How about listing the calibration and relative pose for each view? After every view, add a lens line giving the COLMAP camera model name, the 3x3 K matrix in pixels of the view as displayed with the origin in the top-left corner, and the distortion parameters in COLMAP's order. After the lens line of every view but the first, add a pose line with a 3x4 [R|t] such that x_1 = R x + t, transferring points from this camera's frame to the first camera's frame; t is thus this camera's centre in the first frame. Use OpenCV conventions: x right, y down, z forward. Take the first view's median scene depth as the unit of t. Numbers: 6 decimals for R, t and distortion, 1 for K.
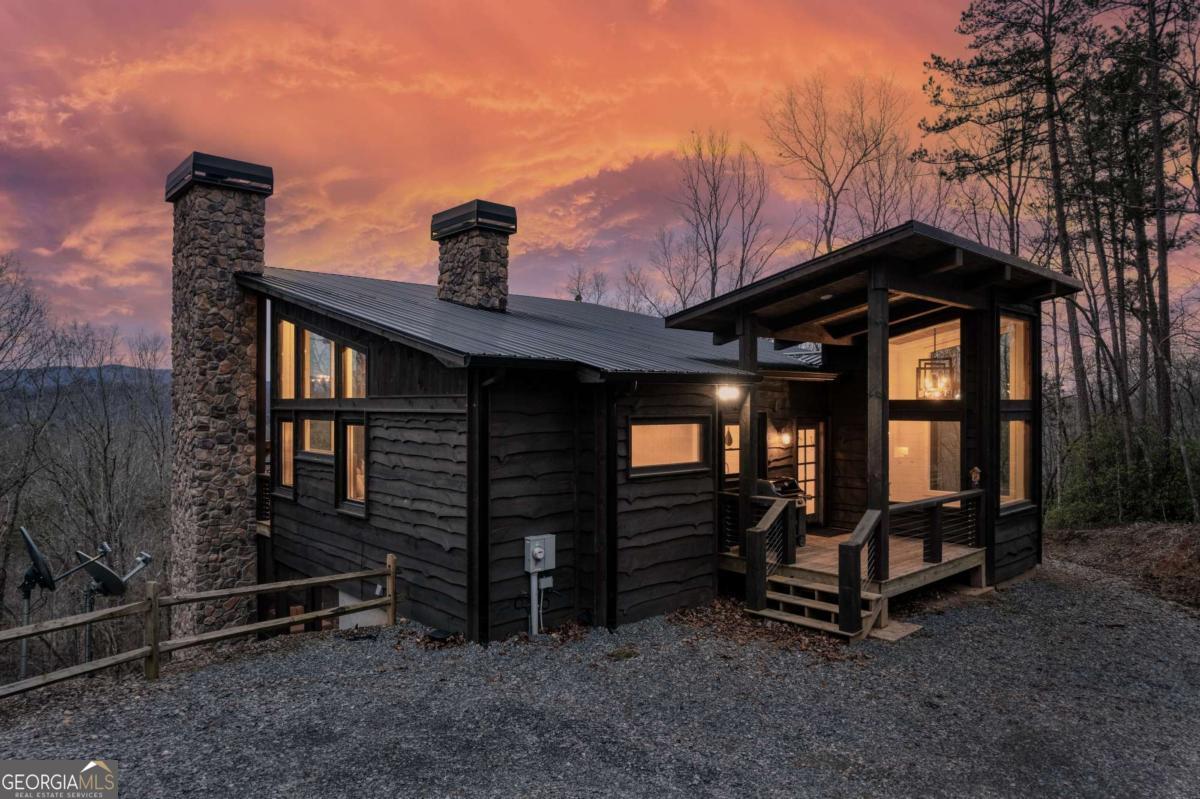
lens RADIAL K [[764.1, 0, 600.0], [0, 764.1, 399.5], [0, 0, 1]] dist [-0.090680, 0.085193]
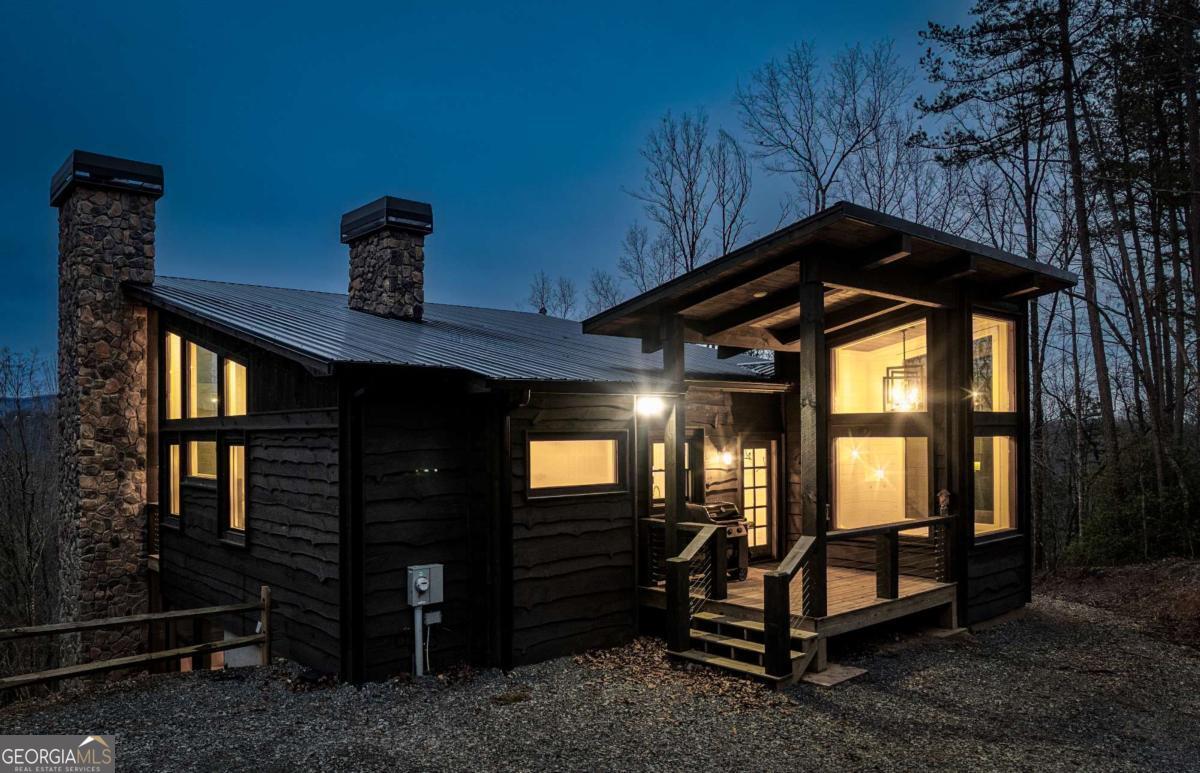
lens RADIAL K [[857.8, 0, 541.8], [0, 857.8, 427.4], [0, 0, 1]] dist [-0.090851, 0.088351]
pose [[0.998775, -0.009027, -0.048644, 0.077616], [0.008998, 0.999959, -0.000827, 0.014072], [0.048649, 0.000388, 0.998816, 0.004881]]
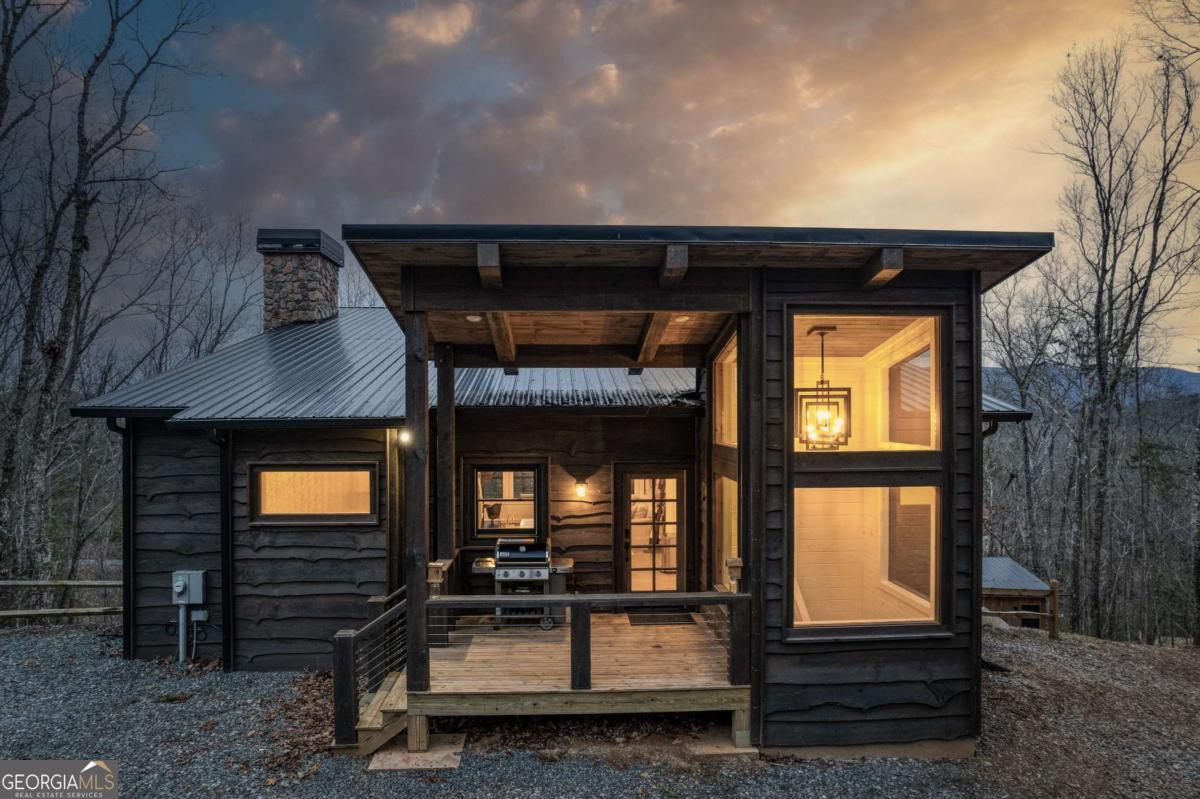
lens RADIAL K [[779.5, 0, 600.0], [0, 779.5, 399.5], [0, 0, 1]] dist [-0.073913, 0.059063]
pose [[0.779498, -0.006653, -0.626370, 0.754022], [0.006664, 0.999975, -0.002328, -0.040813], [0.626370, -0.002359, 0.779523, 0.372832]]
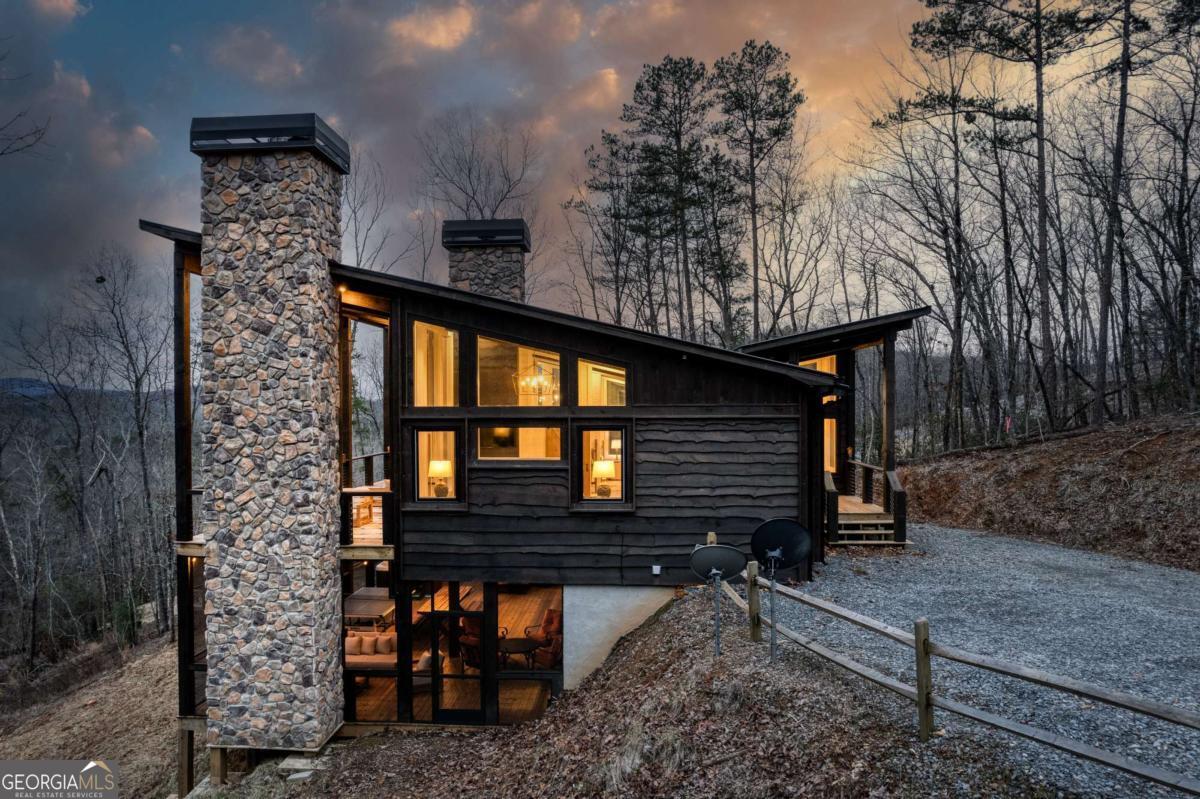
lens RADIAL K [[764.1, 0, 600.0], [0, 764.1, 399.5], [0, 0, 1]] dist [-0.090680, 0.085193]
pose [[0.720218, -0.000402, 0.693747, -0.951974], [-0.000858, 0.999999, 0.001470, -0.011258], [-0.693747, -0.001654, 0.720217, 0.176010]]
